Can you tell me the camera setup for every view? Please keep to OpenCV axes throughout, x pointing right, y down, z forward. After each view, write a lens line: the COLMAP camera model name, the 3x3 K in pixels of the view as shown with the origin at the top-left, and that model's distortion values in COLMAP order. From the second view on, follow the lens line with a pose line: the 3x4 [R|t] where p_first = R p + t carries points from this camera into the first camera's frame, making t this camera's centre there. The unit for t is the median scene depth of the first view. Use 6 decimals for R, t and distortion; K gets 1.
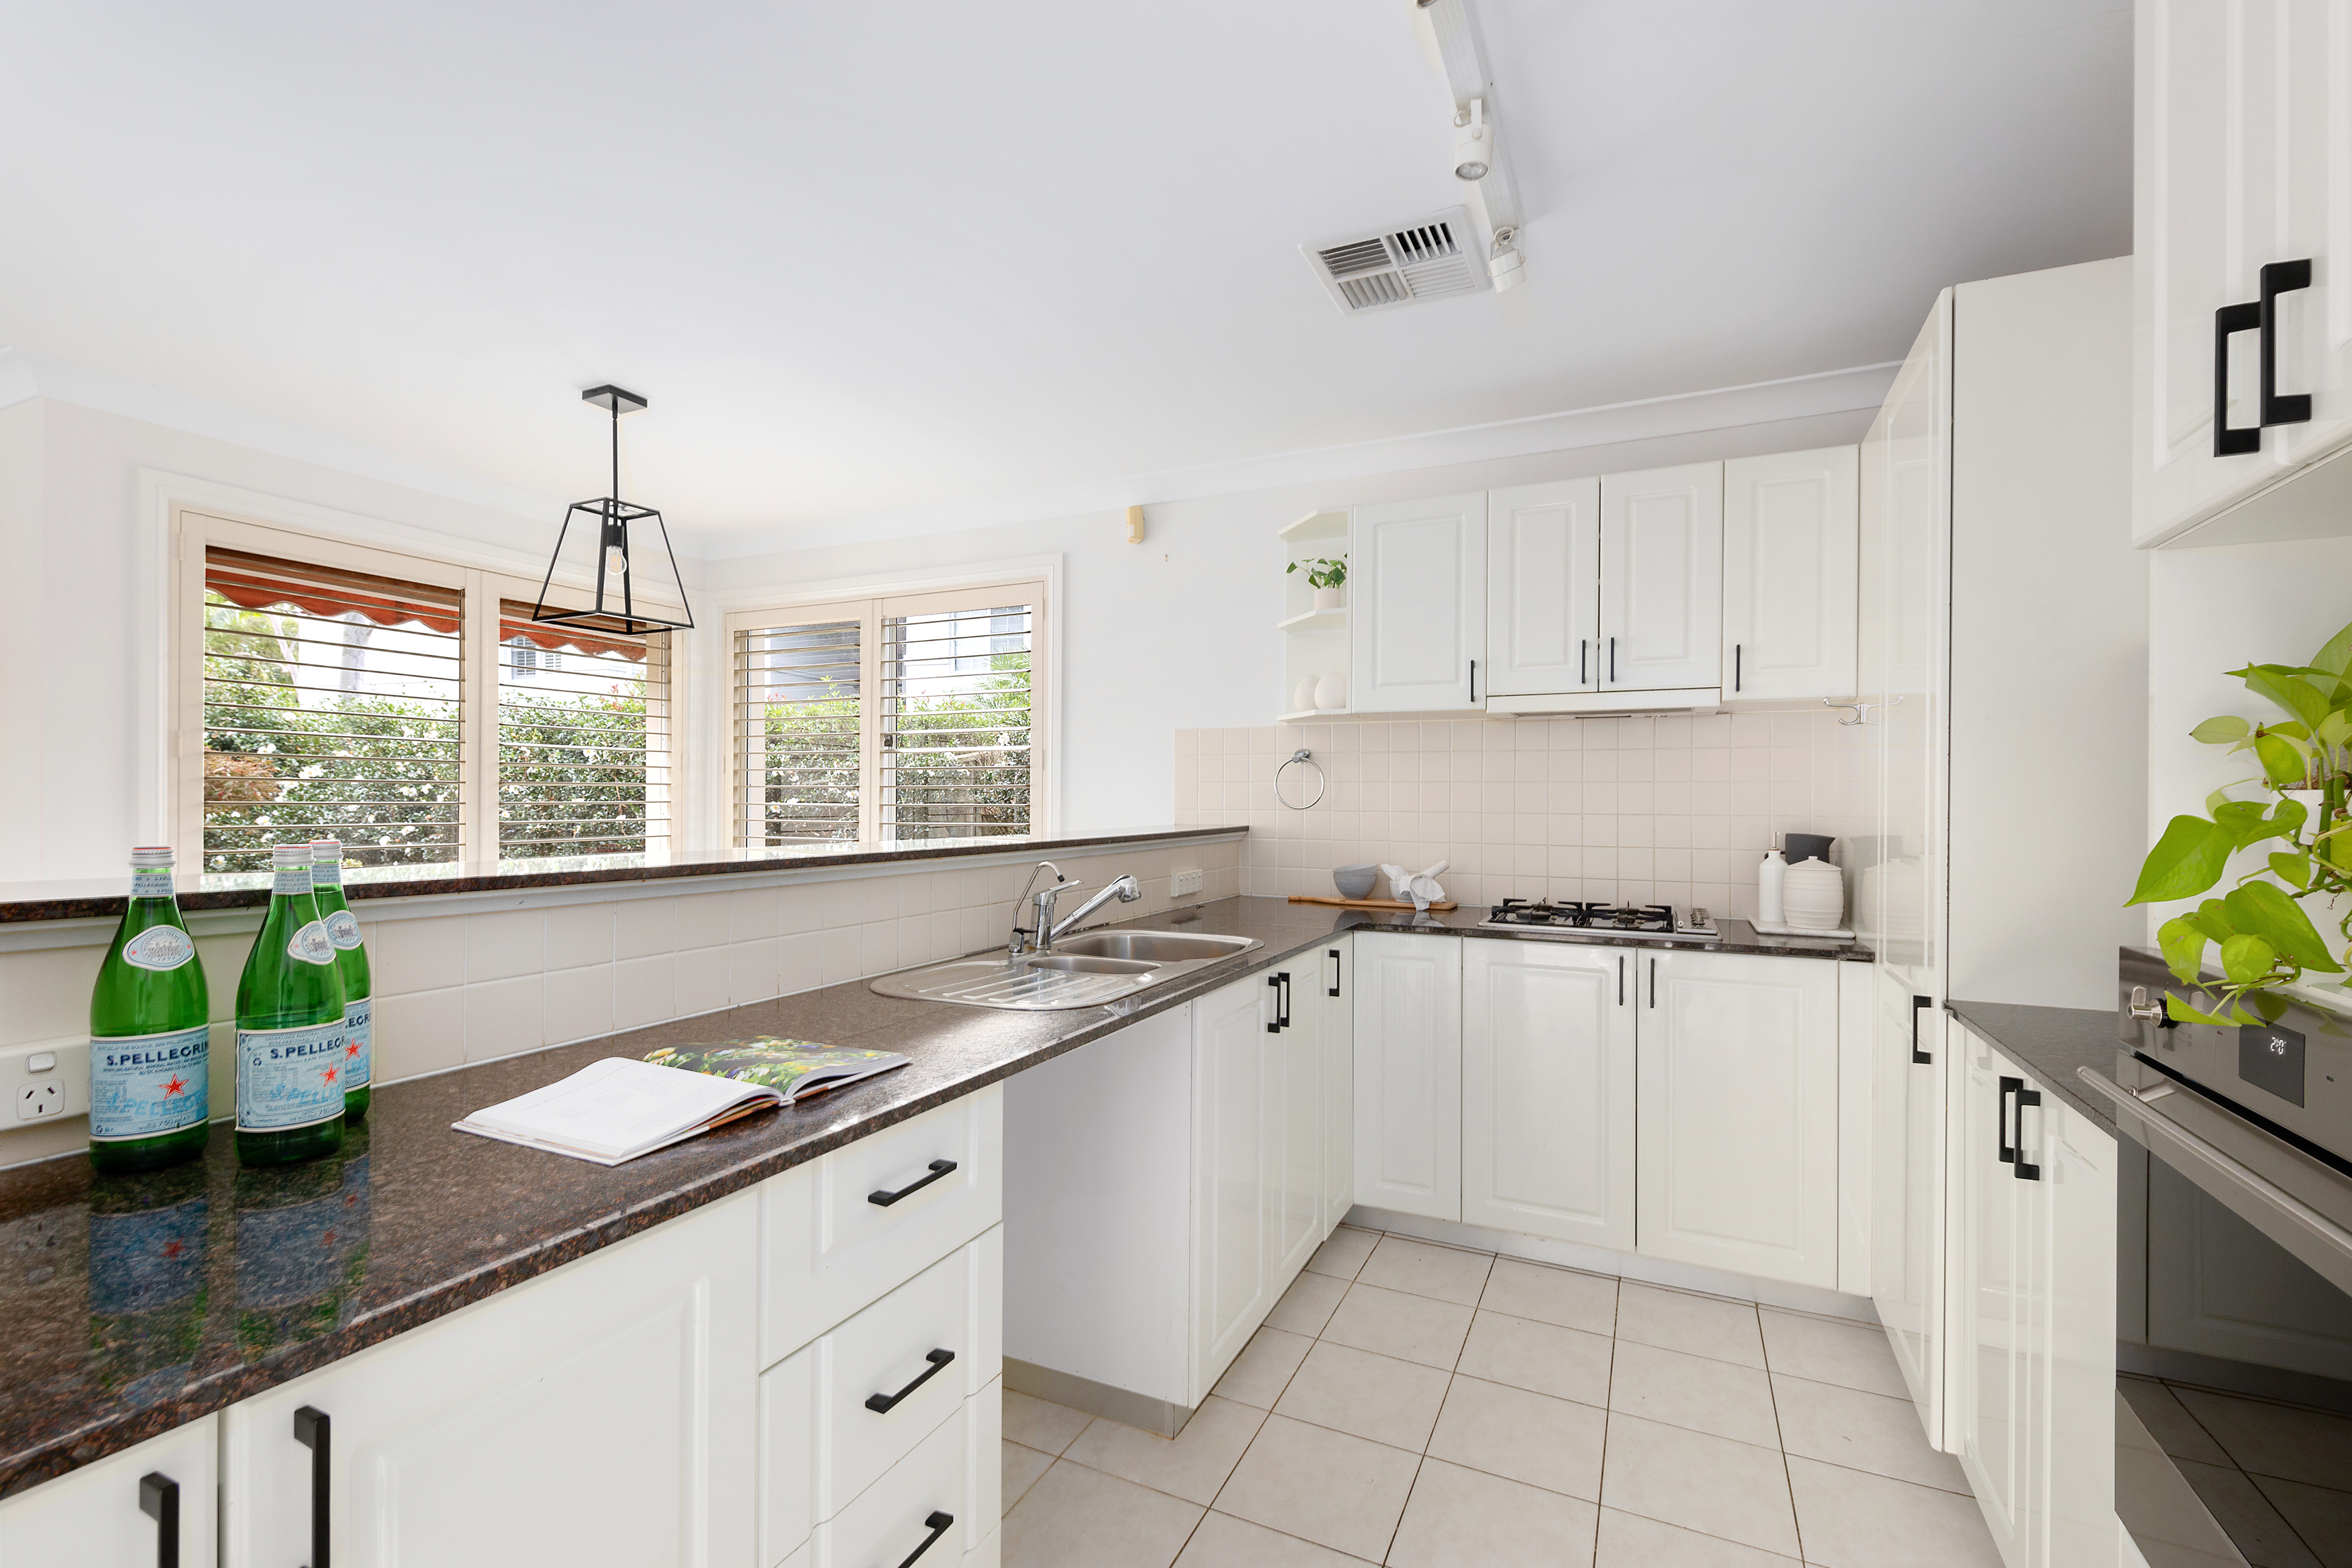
lens RADIAL K [[1015.9, 0, 1176.0], [0, 1015.9, 784.0], [0, 0, 1]] dist [0.021627, 0.000308]
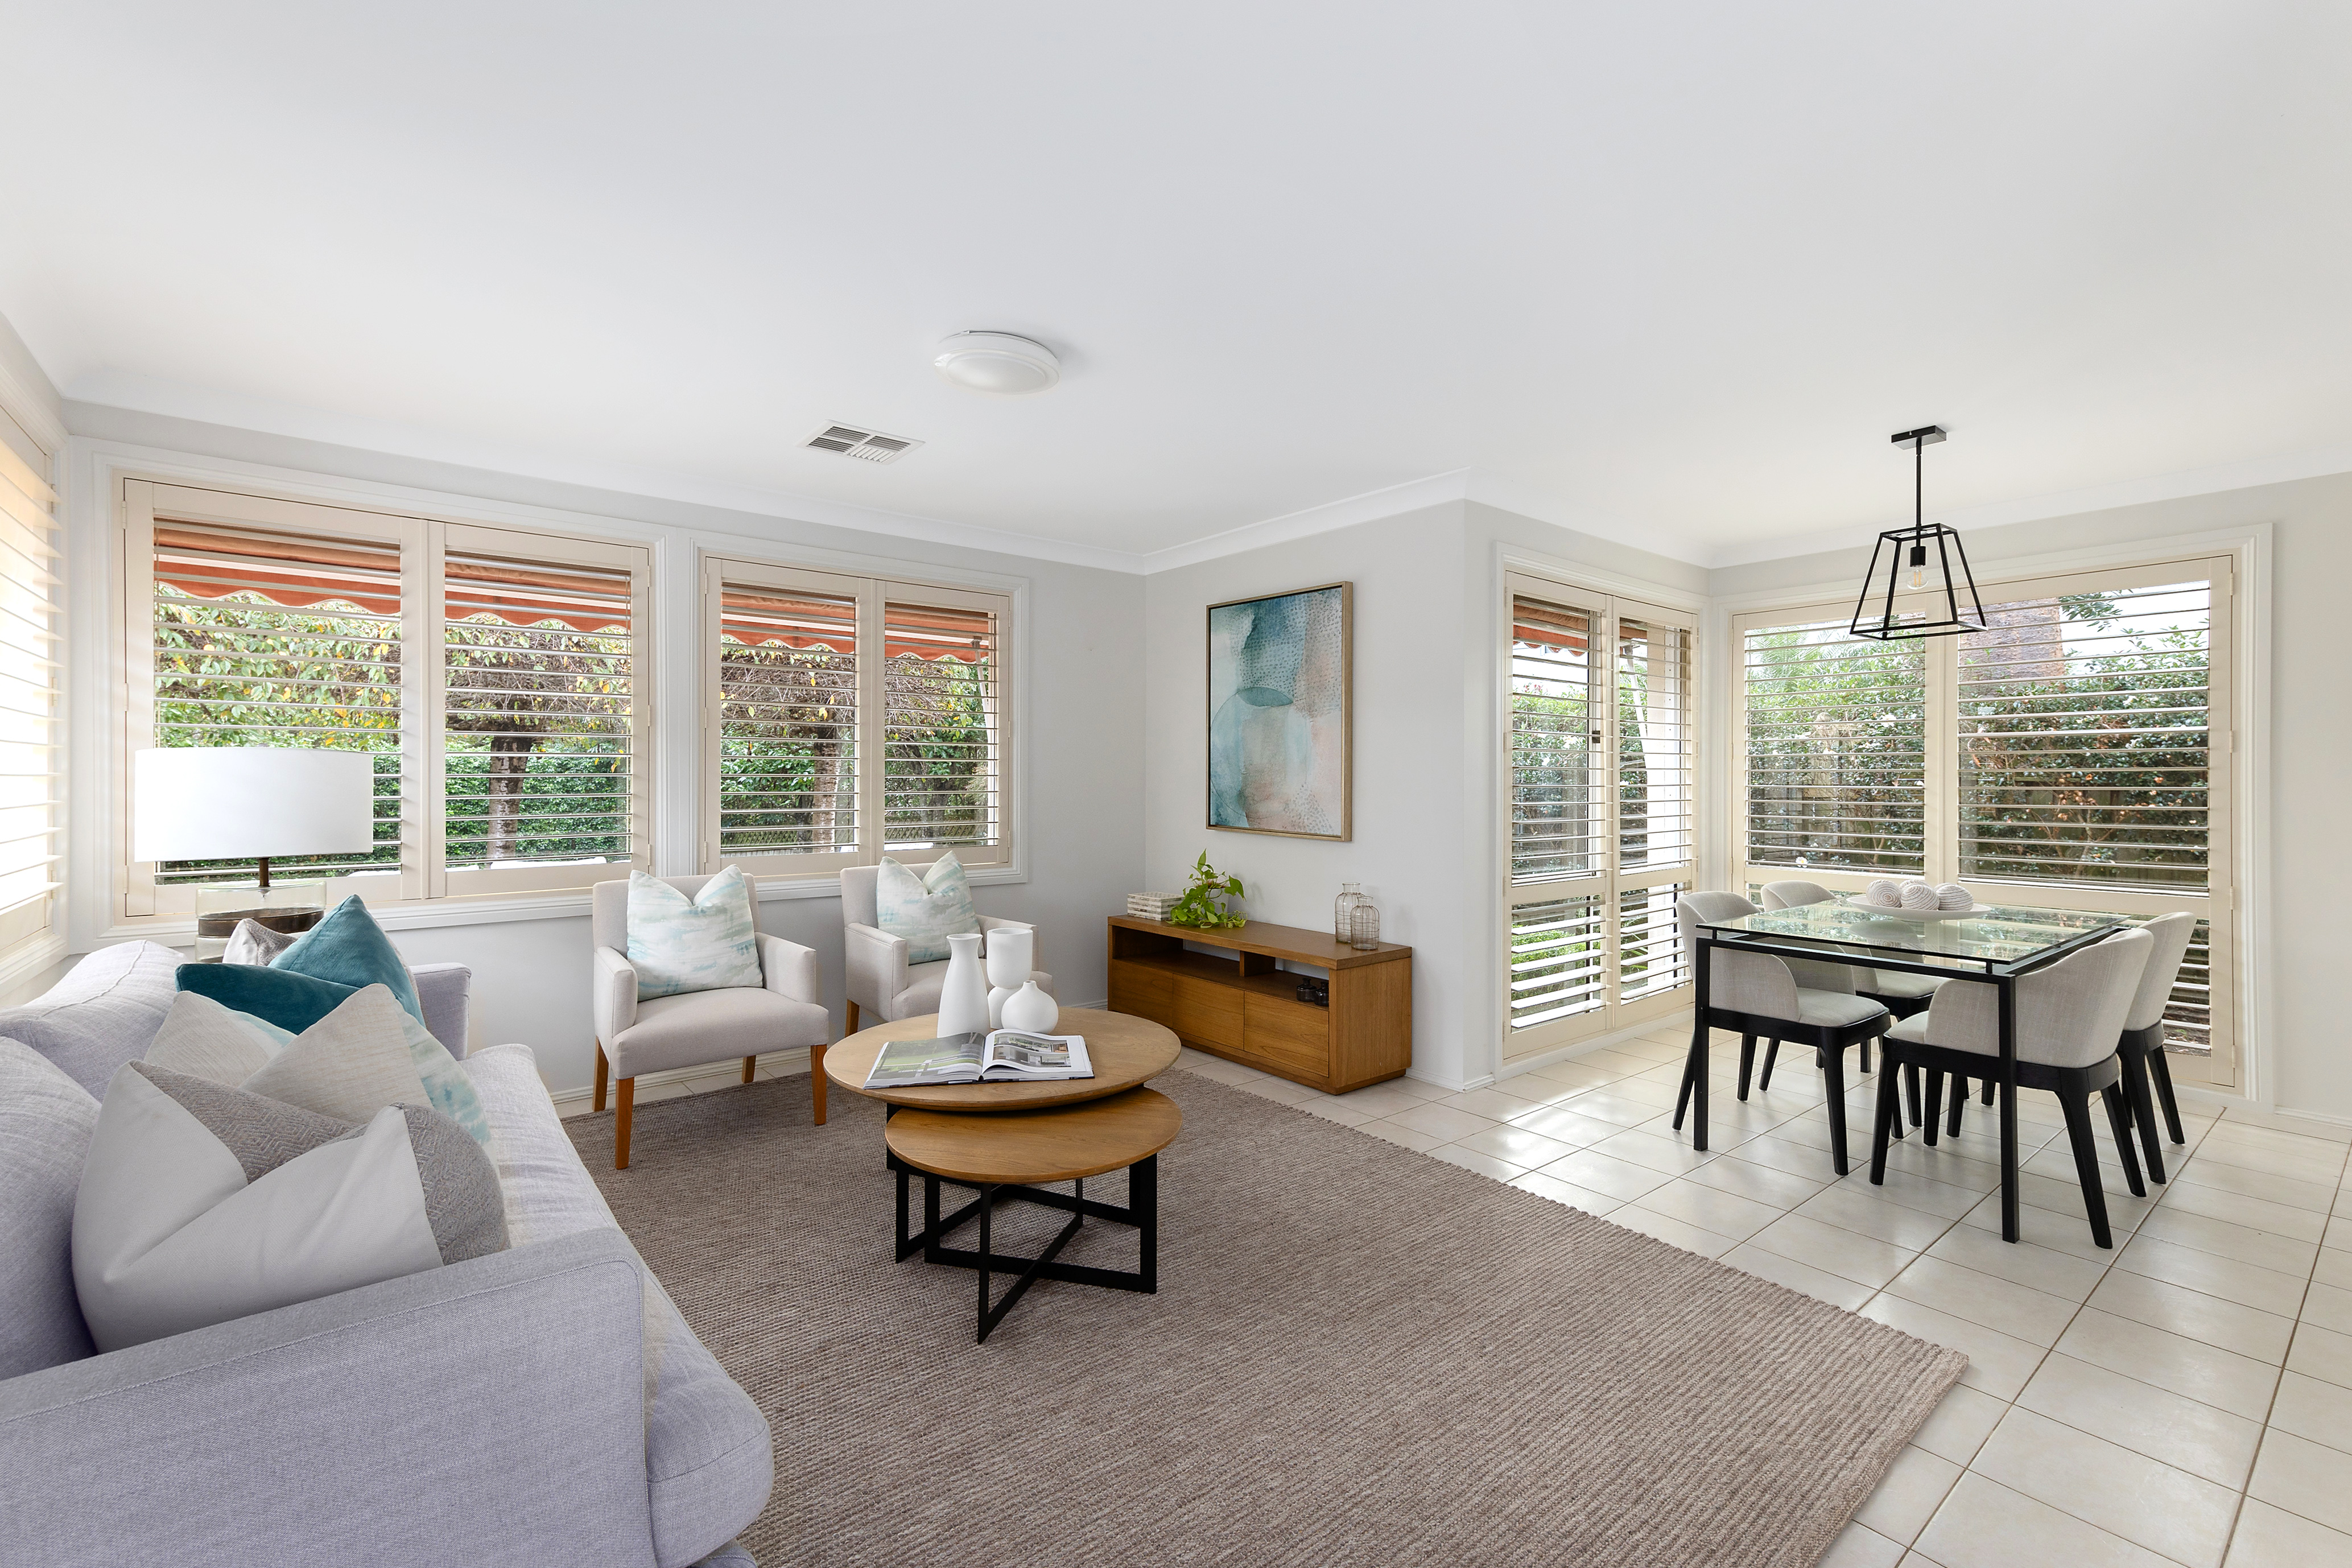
lens RADIAL K [[1015.9, 0, 1176.0], [0, 1015.9, 784.0], [0, 0, 1]] dist [0.021627, 0.000308]
pose [[0.902640, -0.000928, -0.430395, -0.804534], [0.008030, 0.999860, 0.014685, -0.007443], [0.430321, -0.016711, 0.902521, -0.420428]]
